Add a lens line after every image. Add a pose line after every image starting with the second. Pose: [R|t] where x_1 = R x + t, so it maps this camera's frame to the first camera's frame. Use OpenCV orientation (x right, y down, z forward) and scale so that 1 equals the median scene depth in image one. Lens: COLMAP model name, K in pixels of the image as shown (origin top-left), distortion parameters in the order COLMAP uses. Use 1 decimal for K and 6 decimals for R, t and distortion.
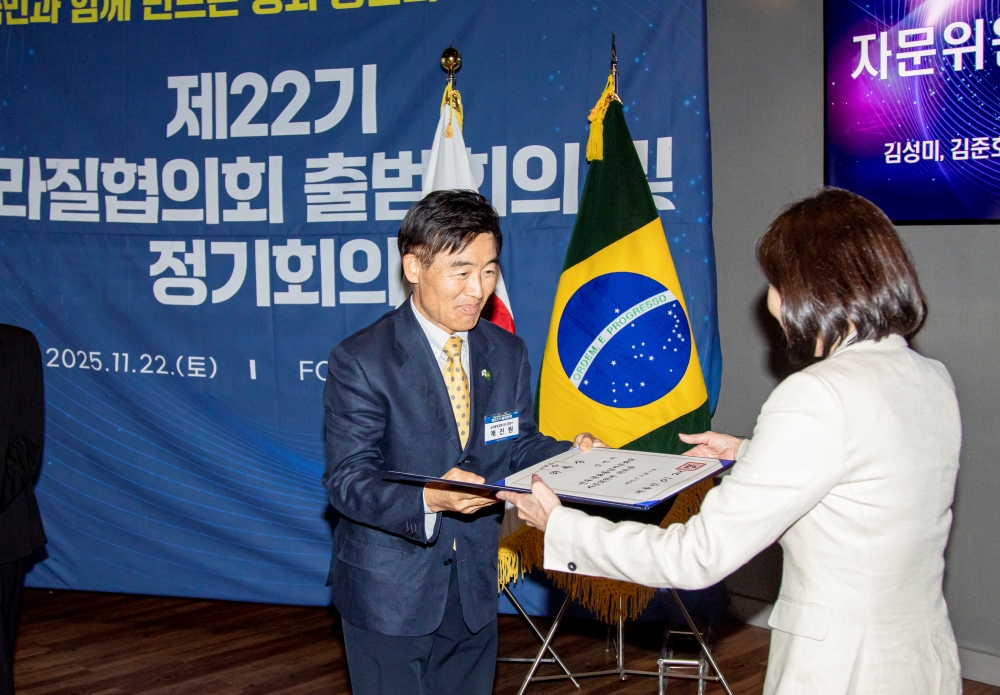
lens RADIAL K [[1341.3, 0, 457.7], [0, 1341.3, 340.2], [0, 0, 1]] dist [-0.126123, 0.000000]
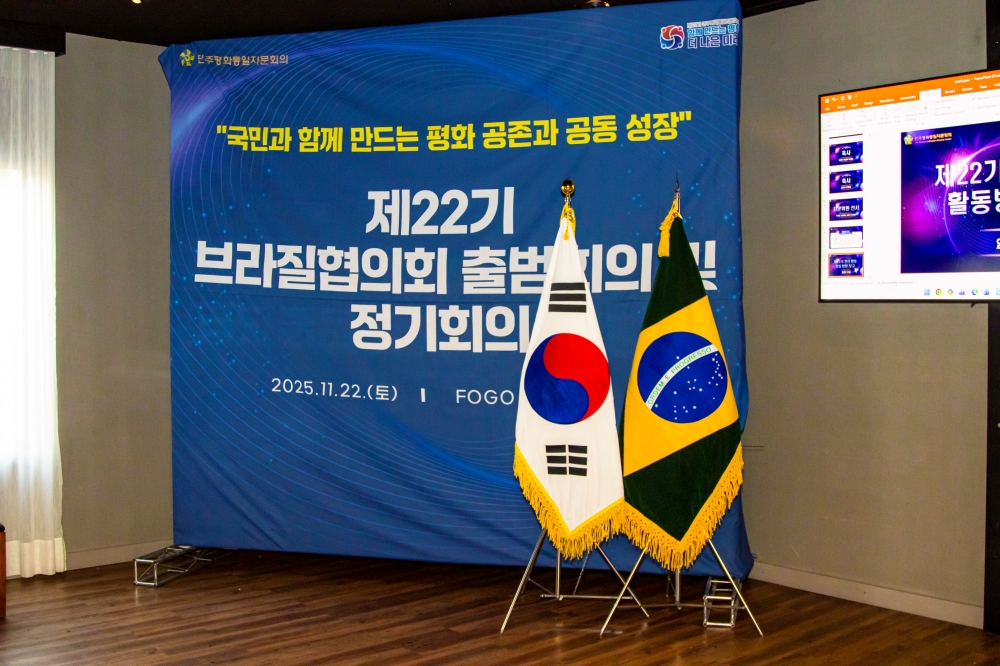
lens RADIAL K [[1263.8, 0, 491.0], [0, 1263.8, 296.0], [0, 0, 1]] dist [-0.114588, 0.000000]
pose [[0.999682, 0.017157, -0.018500, -0.056994], [-0.018583, 0.996631, -0.079888, 0.022896], [0.017067, 0.080206, 0.996632, -0.362860]]
